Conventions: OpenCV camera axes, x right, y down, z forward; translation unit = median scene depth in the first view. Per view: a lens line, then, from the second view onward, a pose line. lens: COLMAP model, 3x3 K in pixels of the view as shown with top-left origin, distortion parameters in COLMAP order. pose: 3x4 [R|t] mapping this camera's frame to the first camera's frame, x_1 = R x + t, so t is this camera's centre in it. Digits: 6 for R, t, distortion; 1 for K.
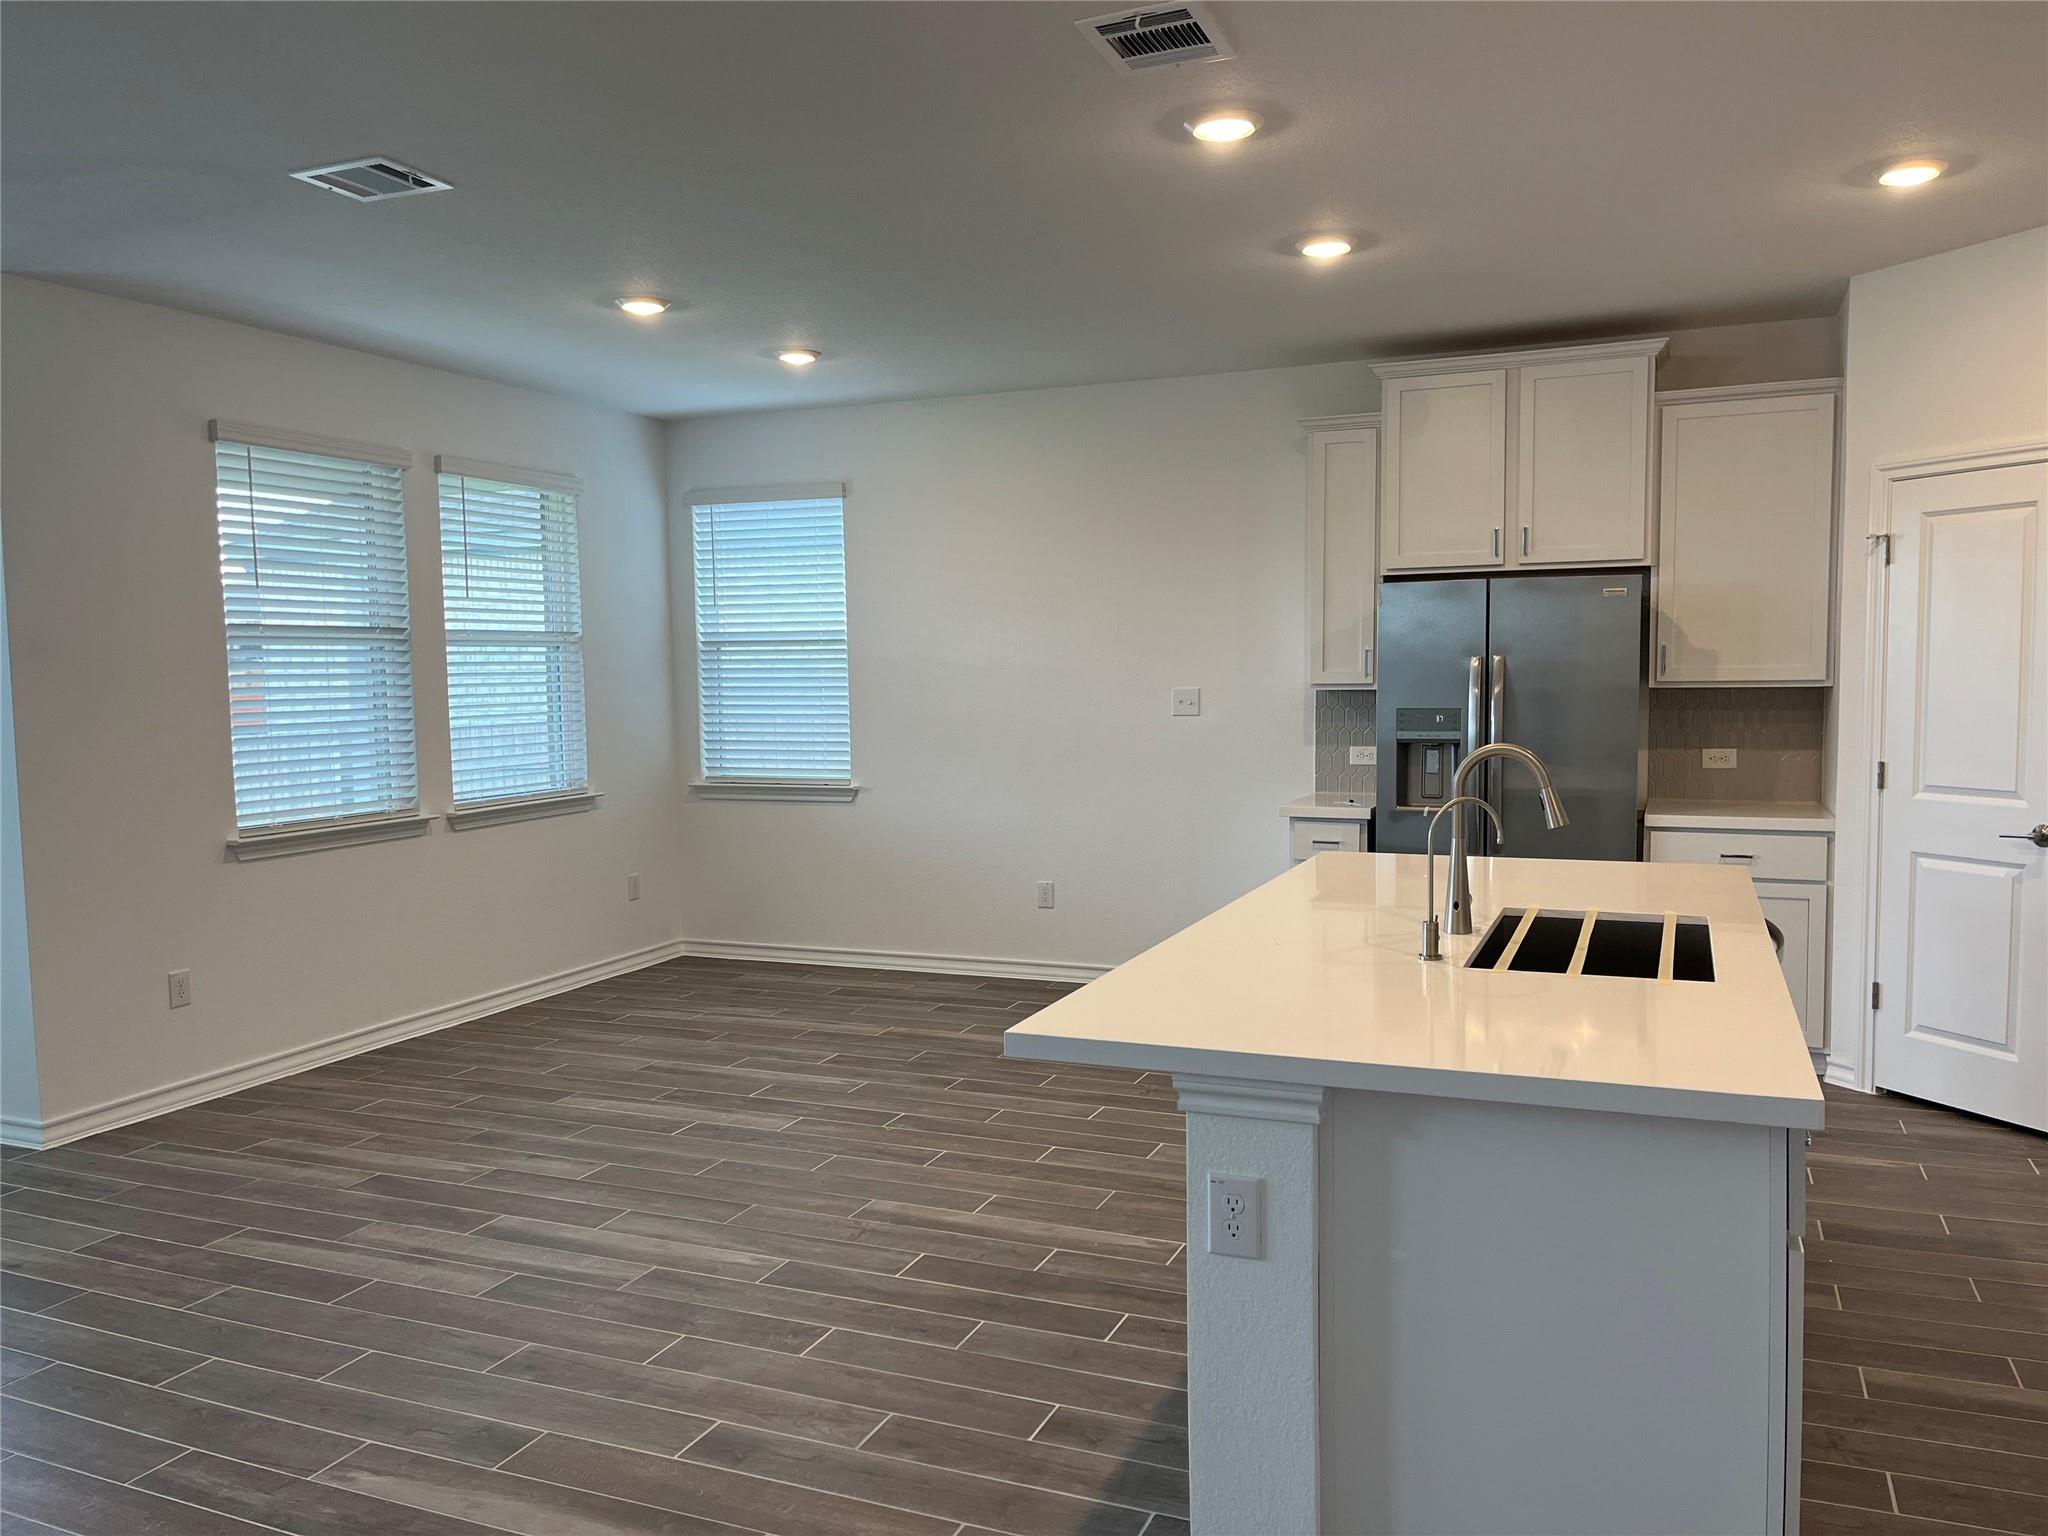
lens RADIAL K [[1547.8, 0, 1014.8], [0, 1547.8, 773.7], [0, 0, 1]] dist [0.081902, -0.103381]
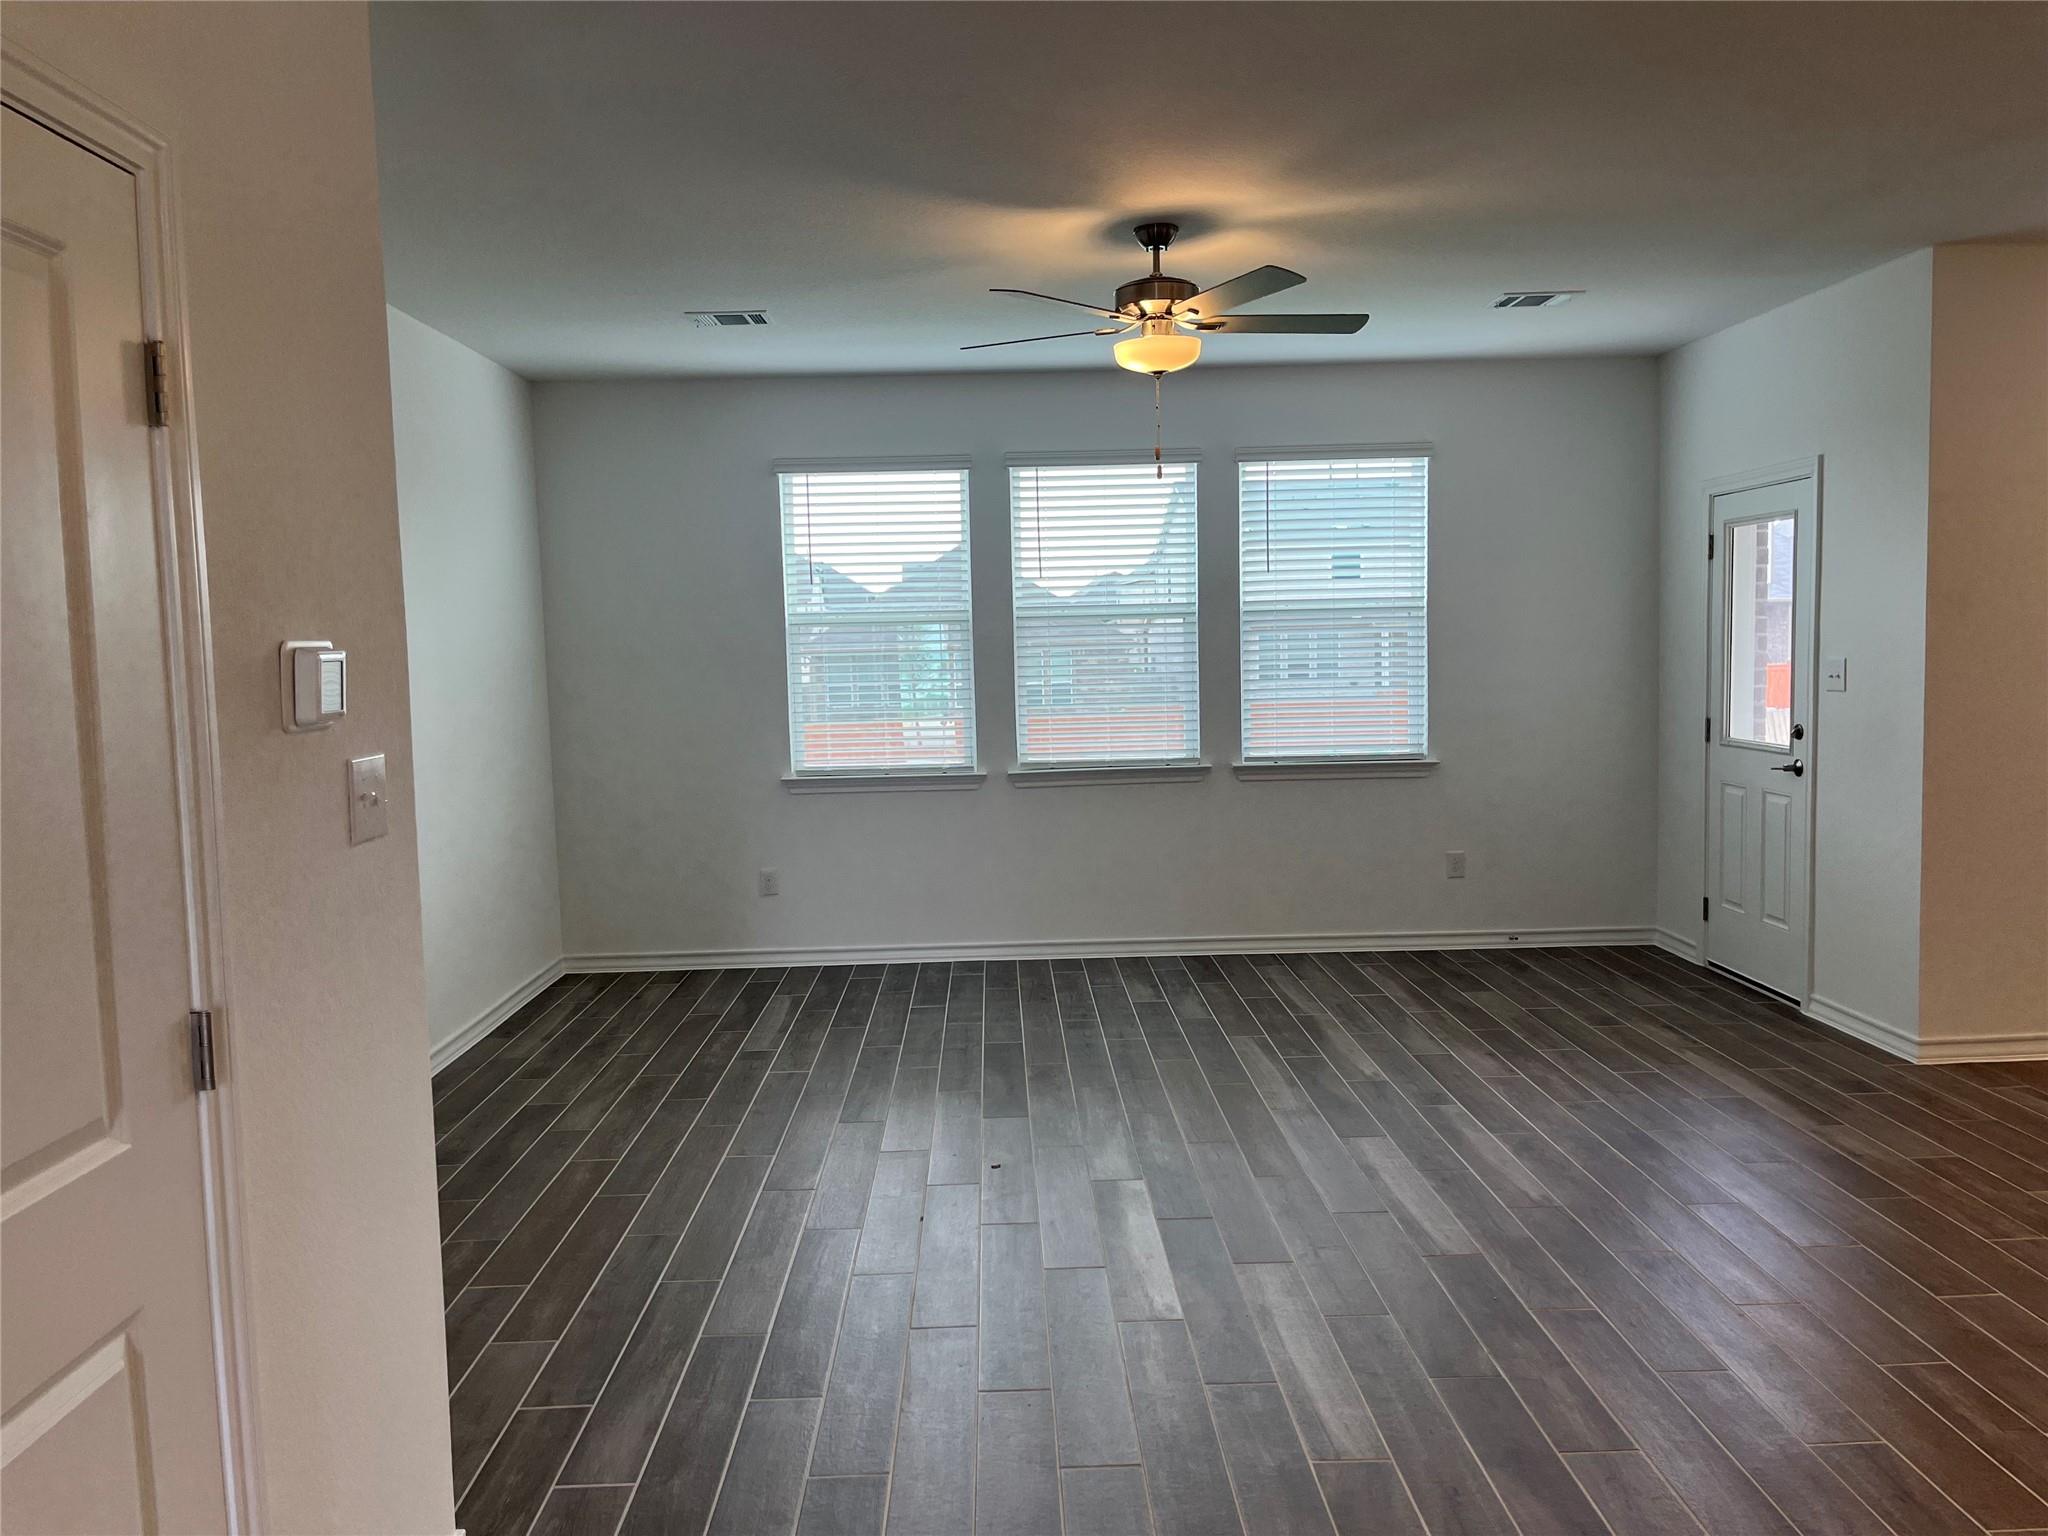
lens RADIAL K [[1547.8, 0, 1014.8], [0, 1547.8, 773.7], [0, 0, 1]] dist [0.081902, -0.103381]
pose [[0.409250, 0.084688, -0.908484, 0.086235], [-0.045700, 0.996336, 0.072290, -0.008018], [0.911277, 0.011933, 0.411621, -0.008760]]
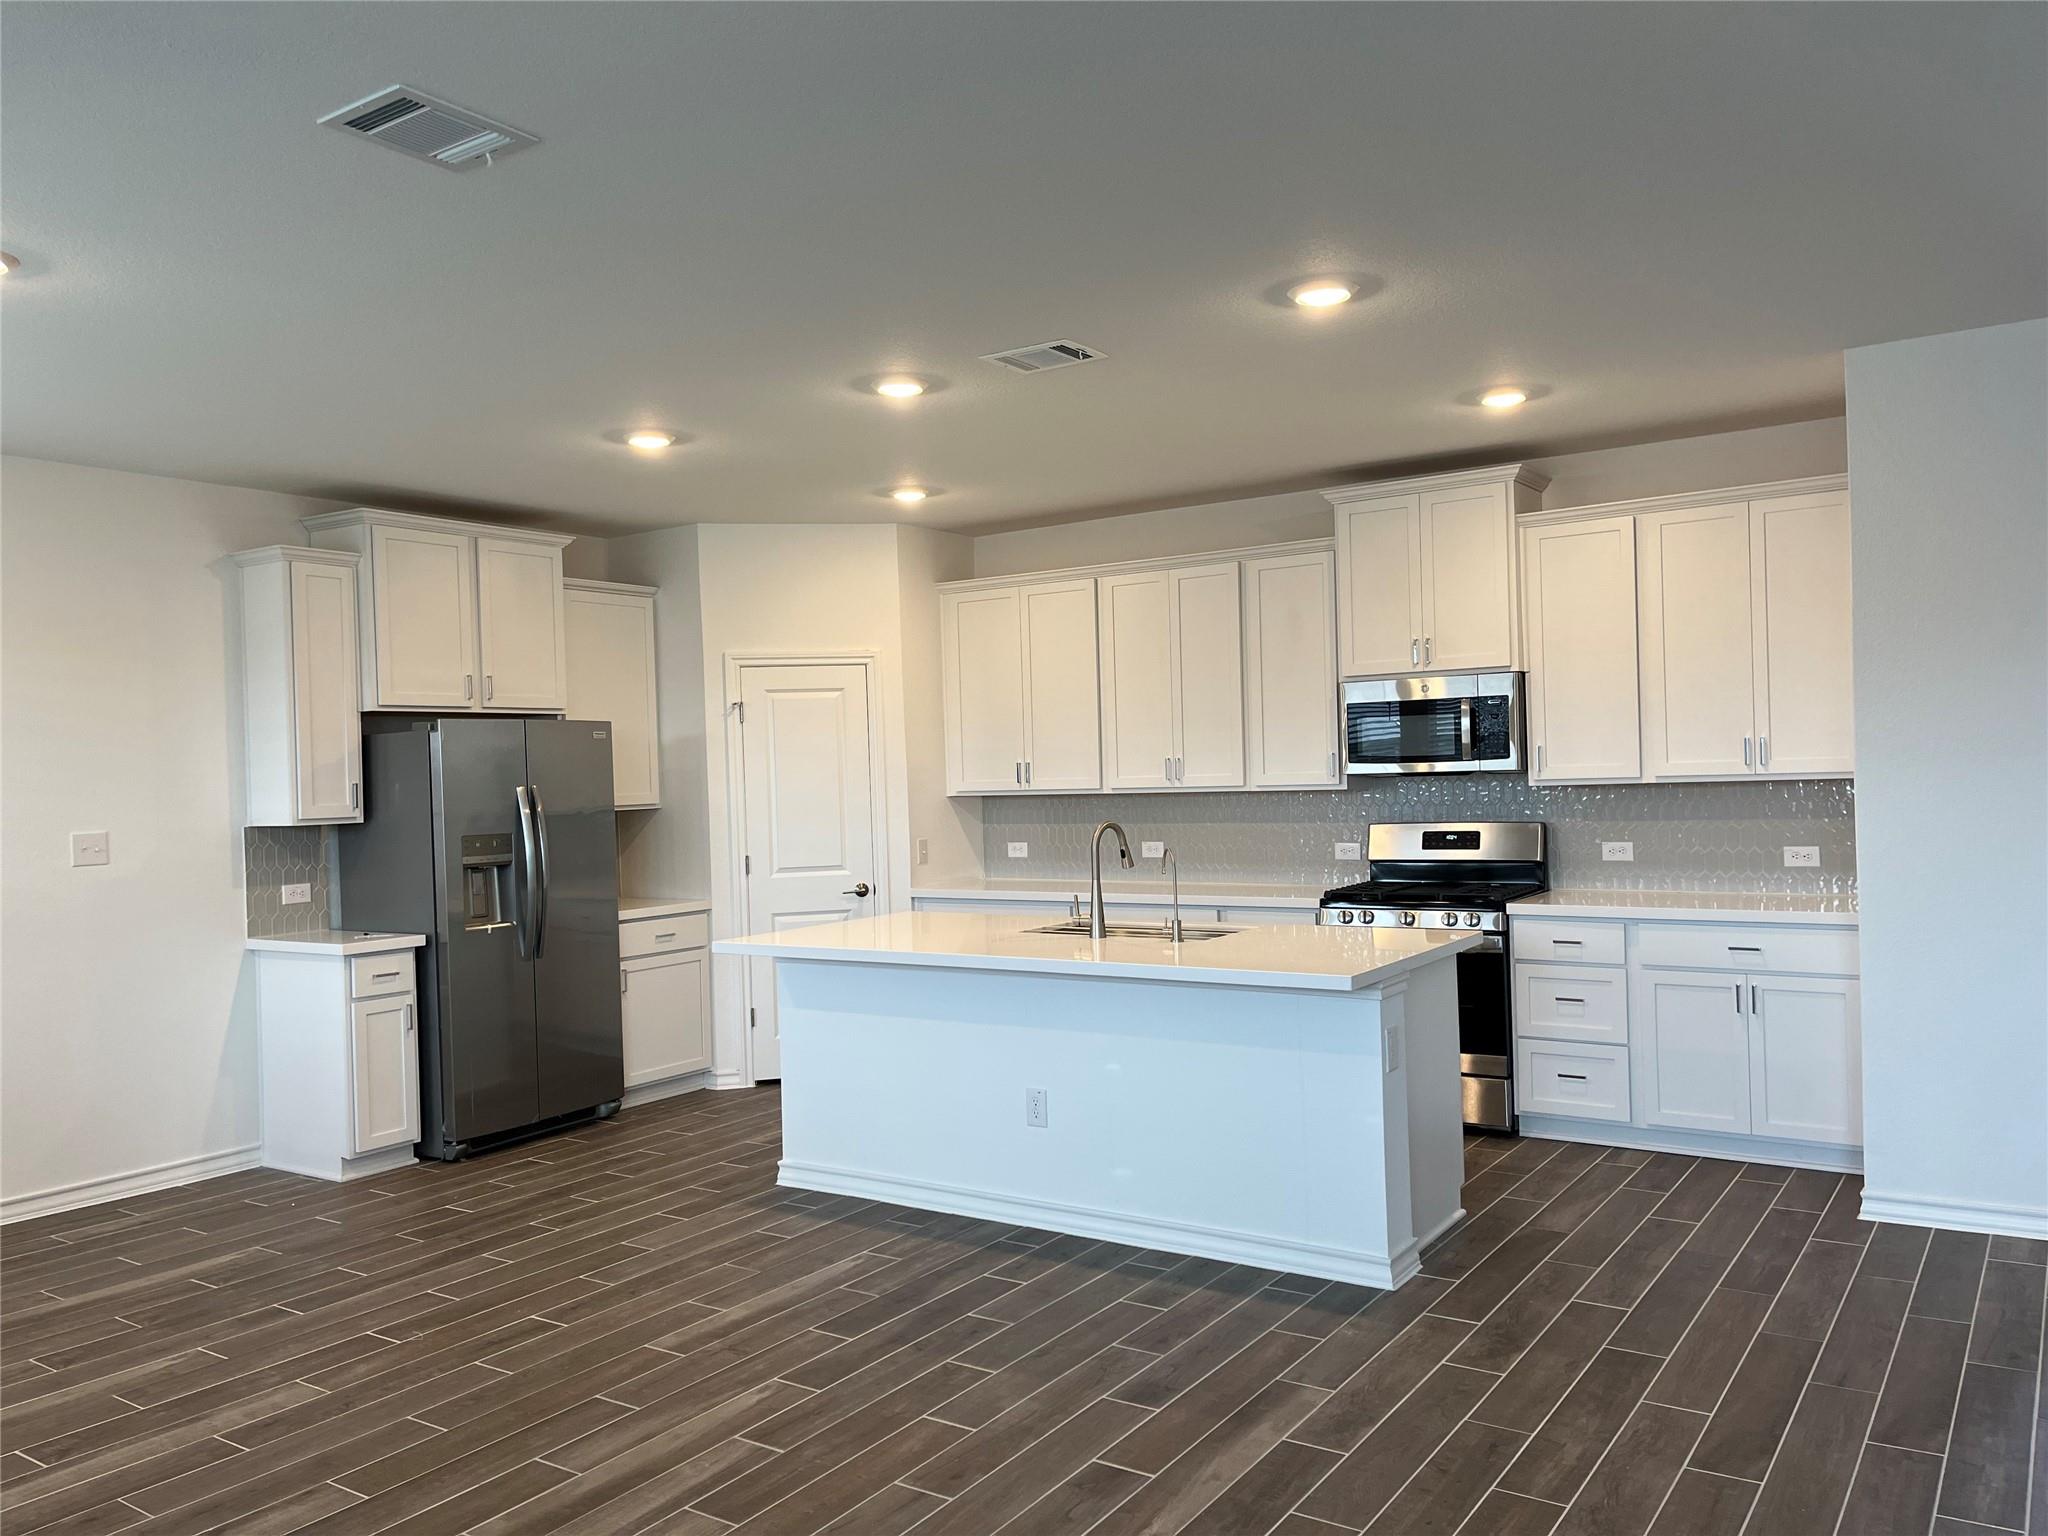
lens RADIAL K [[1547.8, 0, 1014.8], [0, 1547.8, 773.7], [0, 0, 1]] dist [0.081902, -0.103381]
pose [[0.198215, 0.005152, 0.980145, -0.822053], [0.097231, 0.994950, -0.024893, -0.023308], [-0.975324, 0.100235, 0.196714, 0.466012]]
